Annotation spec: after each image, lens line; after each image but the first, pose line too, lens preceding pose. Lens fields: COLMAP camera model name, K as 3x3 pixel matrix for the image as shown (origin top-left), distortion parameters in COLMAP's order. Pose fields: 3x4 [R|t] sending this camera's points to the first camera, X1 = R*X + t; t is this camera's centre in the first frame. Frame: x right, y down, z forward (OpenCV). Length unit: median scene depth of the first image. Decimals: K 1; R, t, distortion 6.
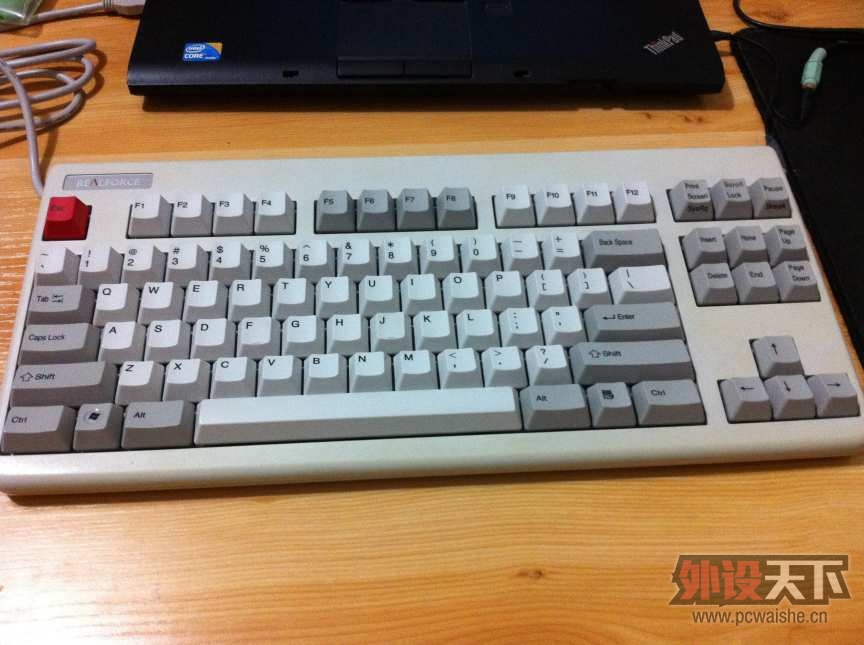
lens RADIAL K [[841.3, 0, 418.4], [0, 841.3, 322.7], [0, 0, 1]] dist [0.105252, -0.409679]
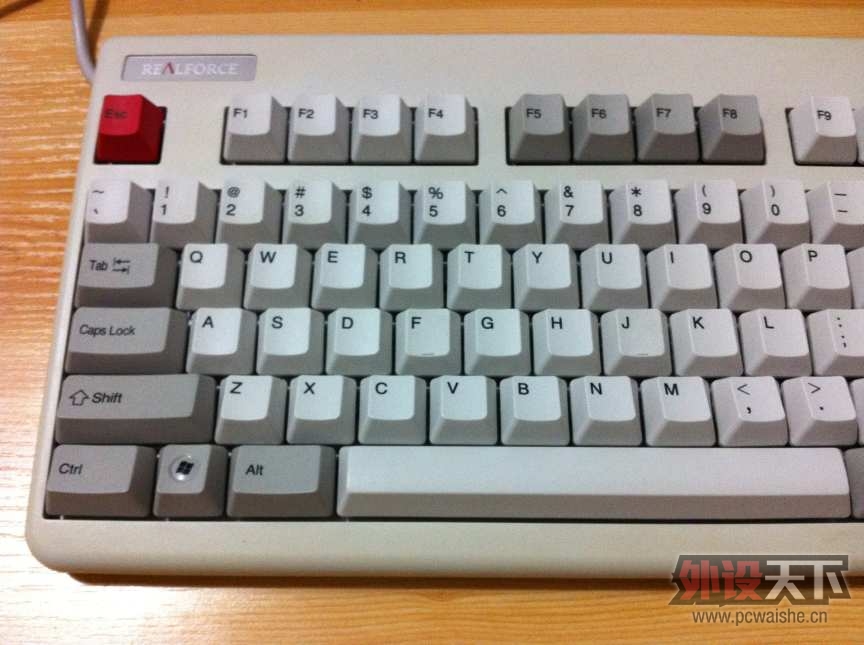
lens RADIAL K [[841.3, 0, 418.4], [0, 841.3, 322.7], [0, 0, 1]] dist [0.105252, -0.409679]
pose [[0.997061, 0.046212, -0.061107, -0.154254], [-0.032762, 0.978176, 0.205178, -0.123740], [0.069255, -0.202573, 0.976815, 0.364398]]
